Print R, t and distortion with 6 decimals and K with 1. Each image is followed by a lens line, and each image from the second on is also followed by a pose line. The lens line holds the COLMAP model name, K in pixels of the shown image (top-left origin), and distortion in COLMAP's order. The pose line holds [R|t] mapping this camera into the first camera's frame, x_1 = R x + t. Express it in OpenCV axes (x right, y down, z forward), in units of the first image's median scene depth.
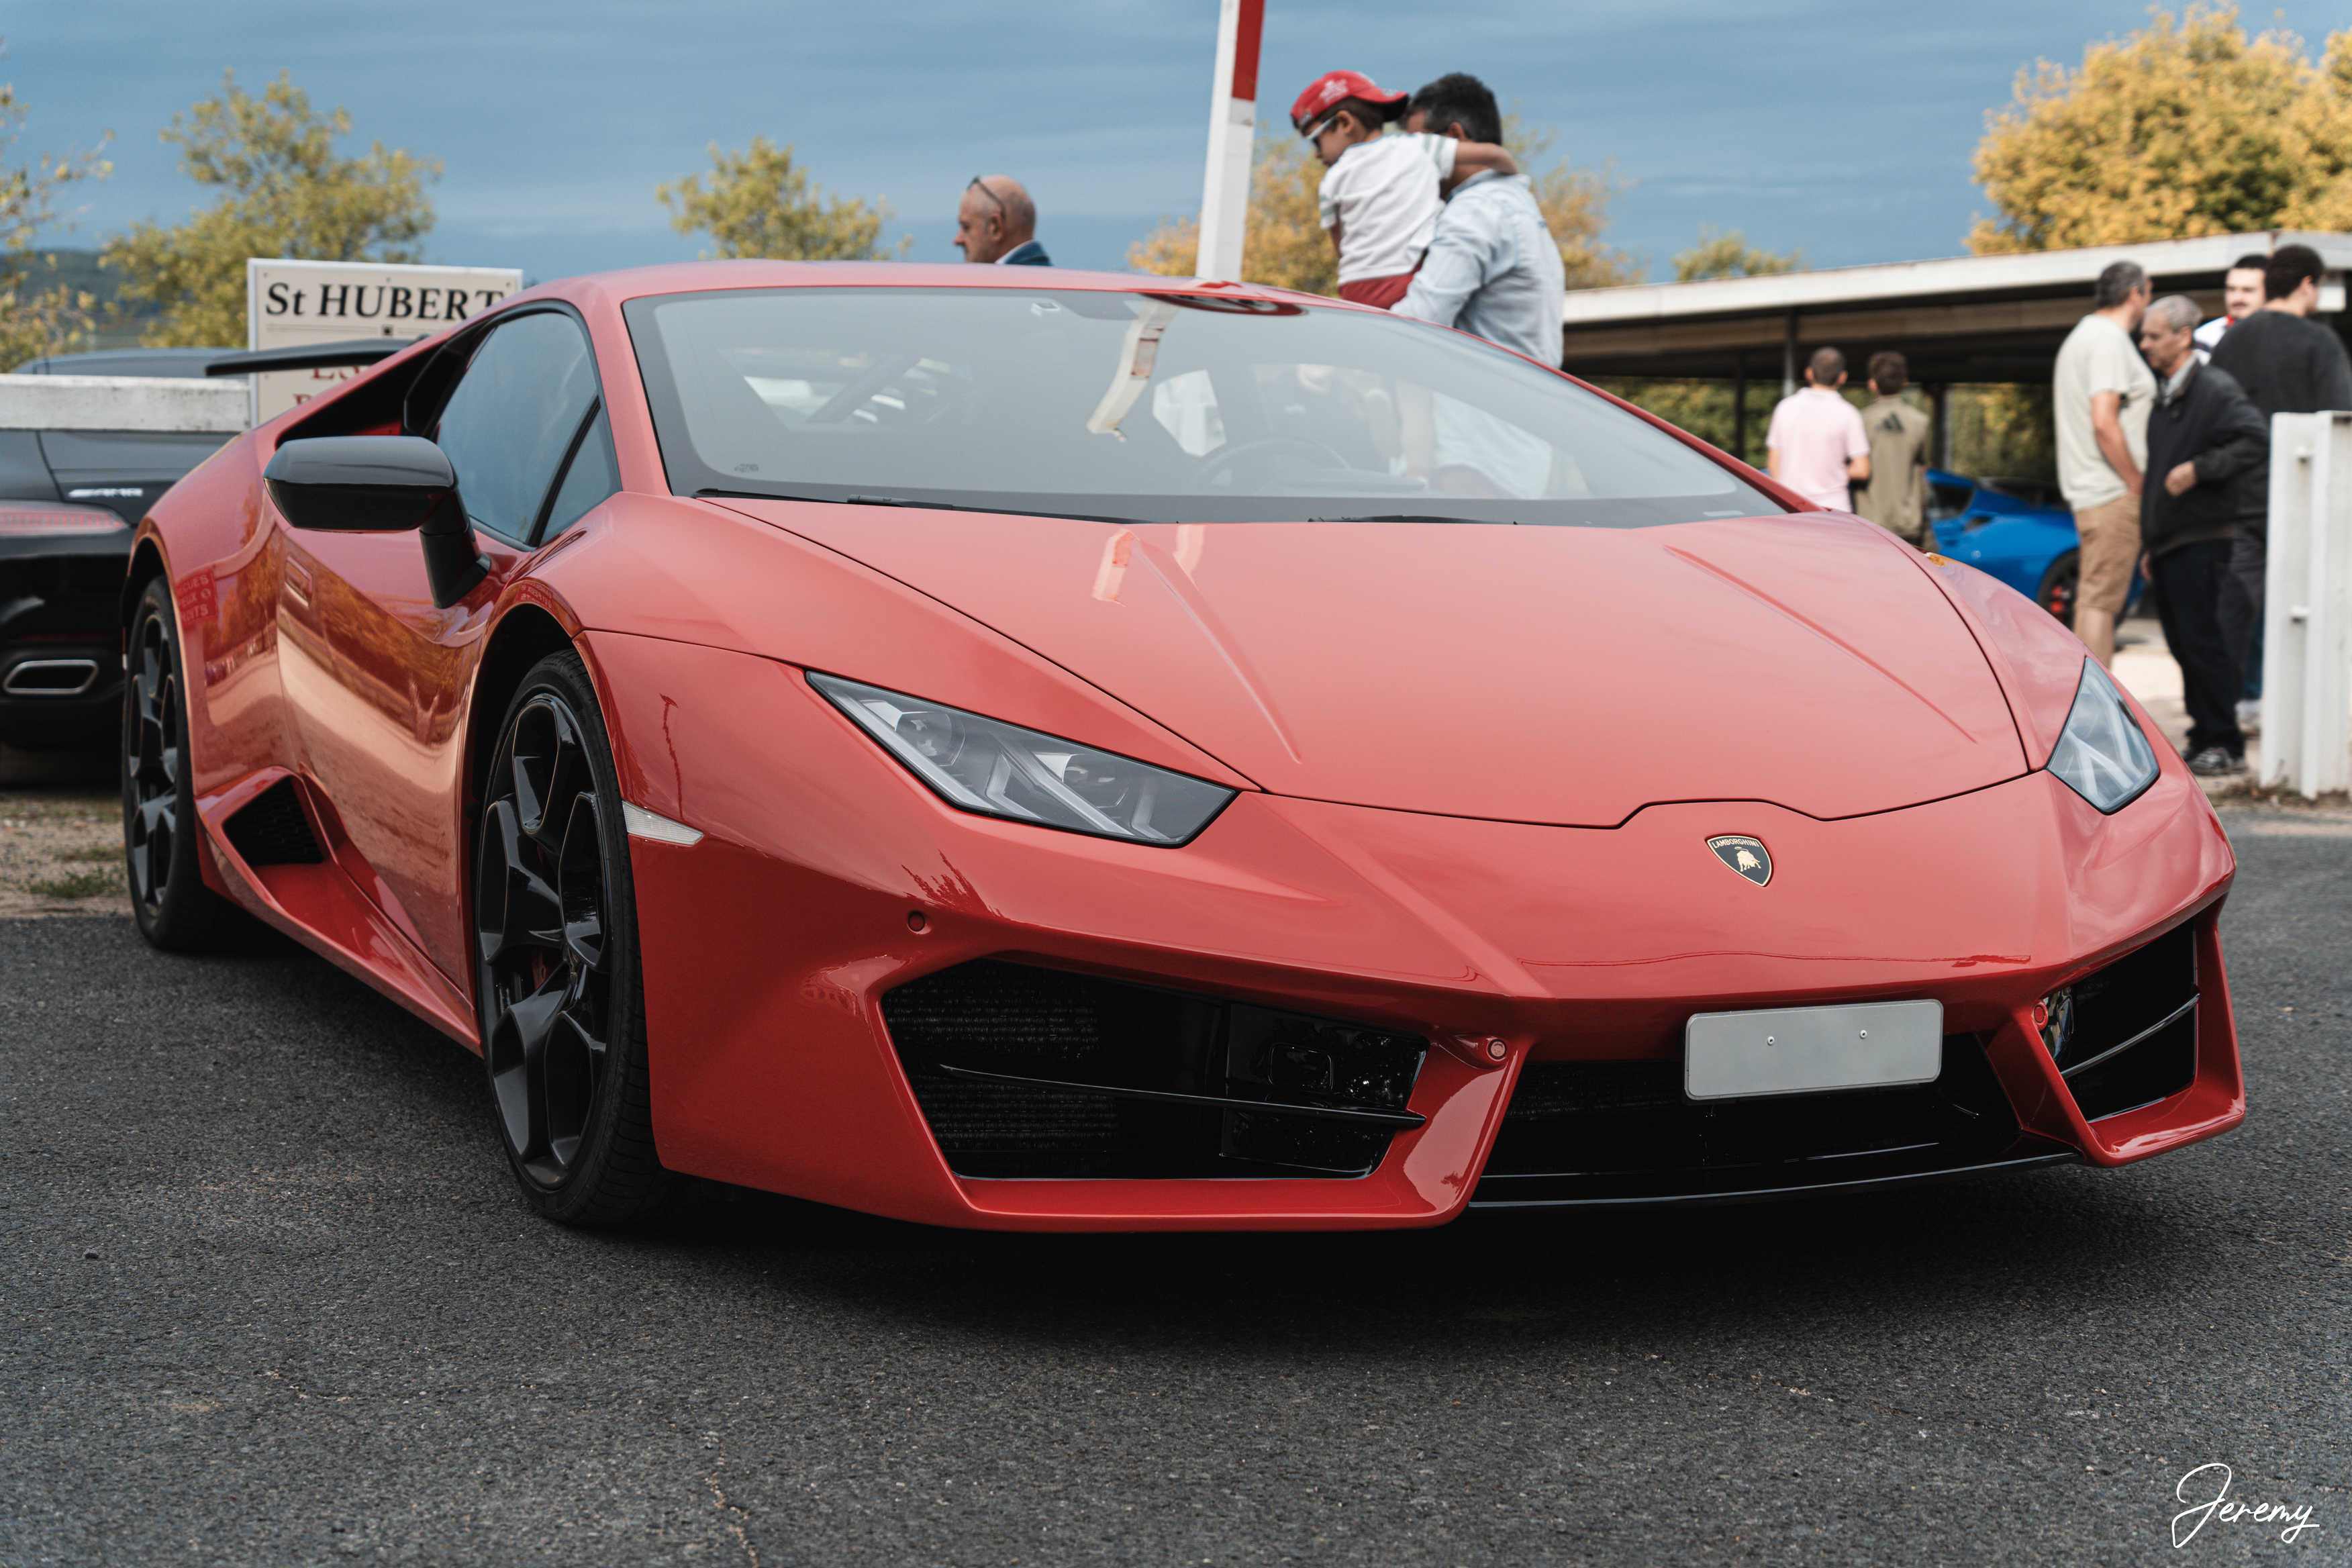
lens RADIAL K [[3491.2, 0, 1175.4], [0, 3491.2, 788.8], [0, 0, 1]] dist [0.003099, 0.000000]
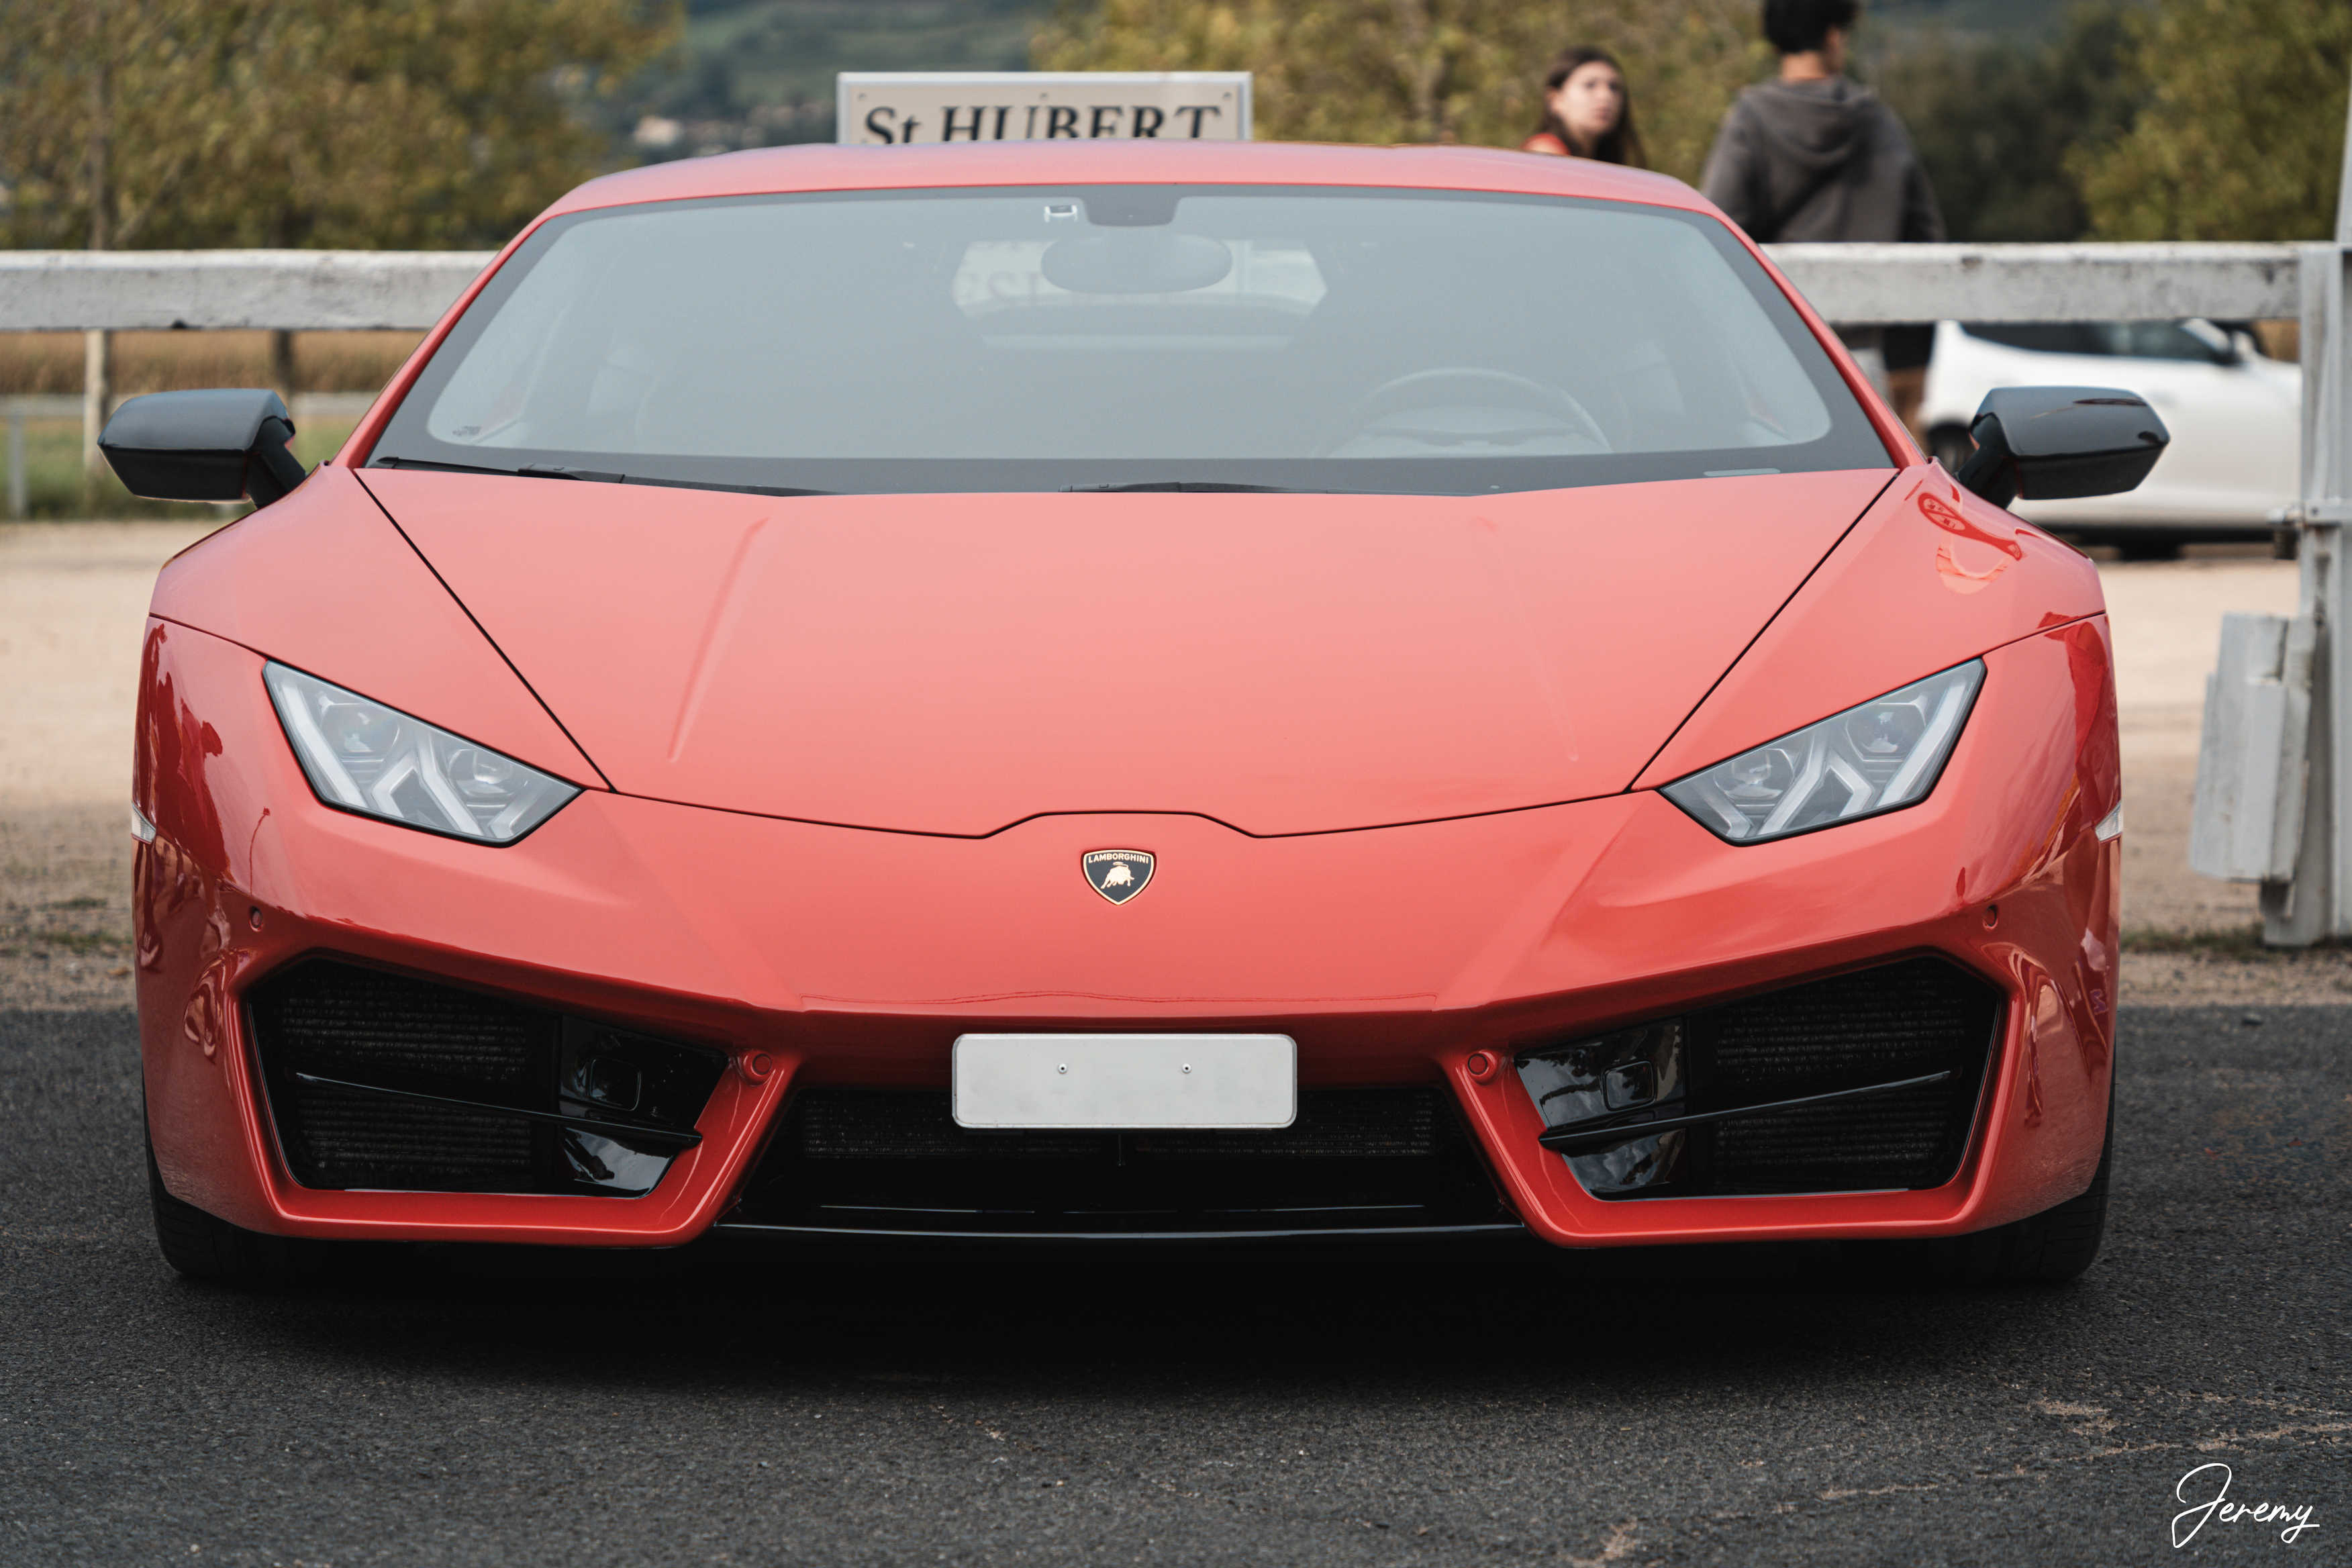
lens RADIAL K [[7908.9, 0, 1176.1], [0, 7908.9, 782.9], [0, 0, 1]] dist [-0.105027, 0.000000]
pose [[0.901804, 0.012539, -0.431964, 1.041729], [-0.022991, 0.999555, -0.018982, 0.034167], [0.431533, 0.027049, 0.901691, -0.819350]]
